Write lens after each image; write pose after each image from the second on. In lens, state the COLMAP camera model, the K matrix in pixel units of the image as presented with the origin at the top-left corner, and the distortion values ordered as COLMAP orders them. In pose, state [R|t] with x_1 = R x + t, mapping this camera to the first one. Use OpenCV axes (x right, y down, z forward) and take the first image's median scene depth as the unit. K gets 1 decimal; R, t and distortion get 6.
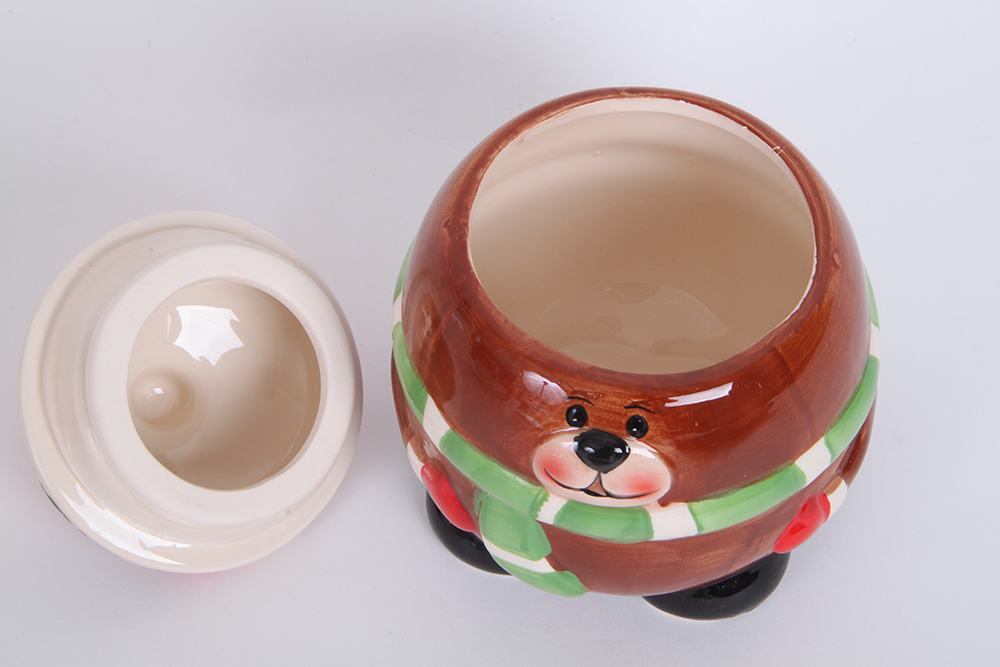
lens RADIAL K [[3313.5, 0, 499.3], [0, 3313.5, 333.7], [0, 0, 1]] dist [0.534467, 0.000000]
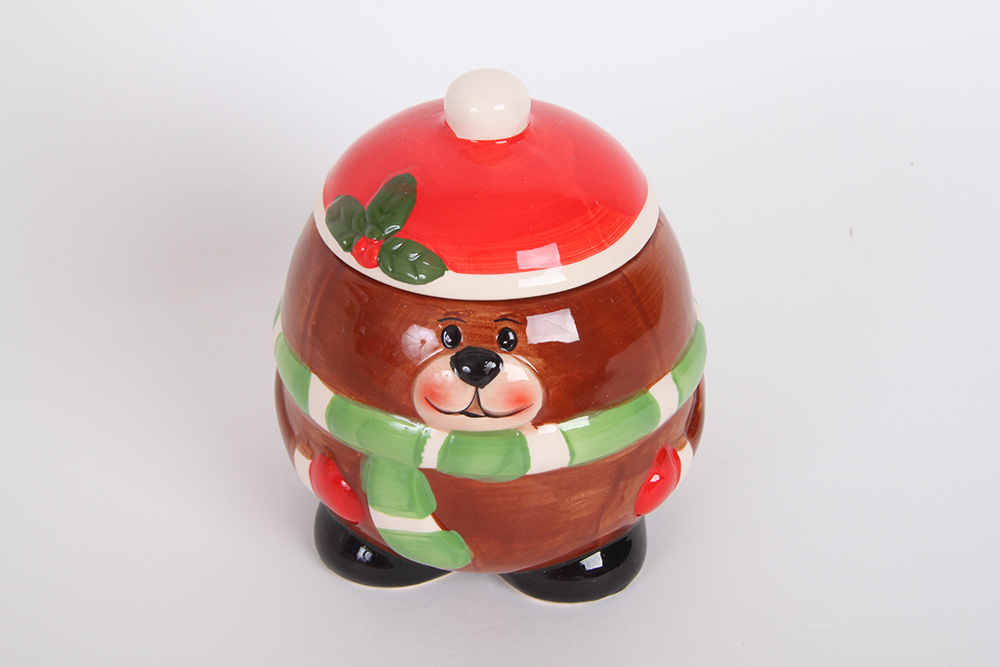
lens RADIAL K [[2038.0, 0, 499.3], [0, 2038.0, 334.2], [0, 0, 1]] dist [0.023090, 0.000000]
pose [[0.990865, -0.069469, 0.115592, -0.037333], [0.111041, 0.906673, -0.406956, 0.290959], [-0.076534, 0.416074, 0.906104, 0.382362]]
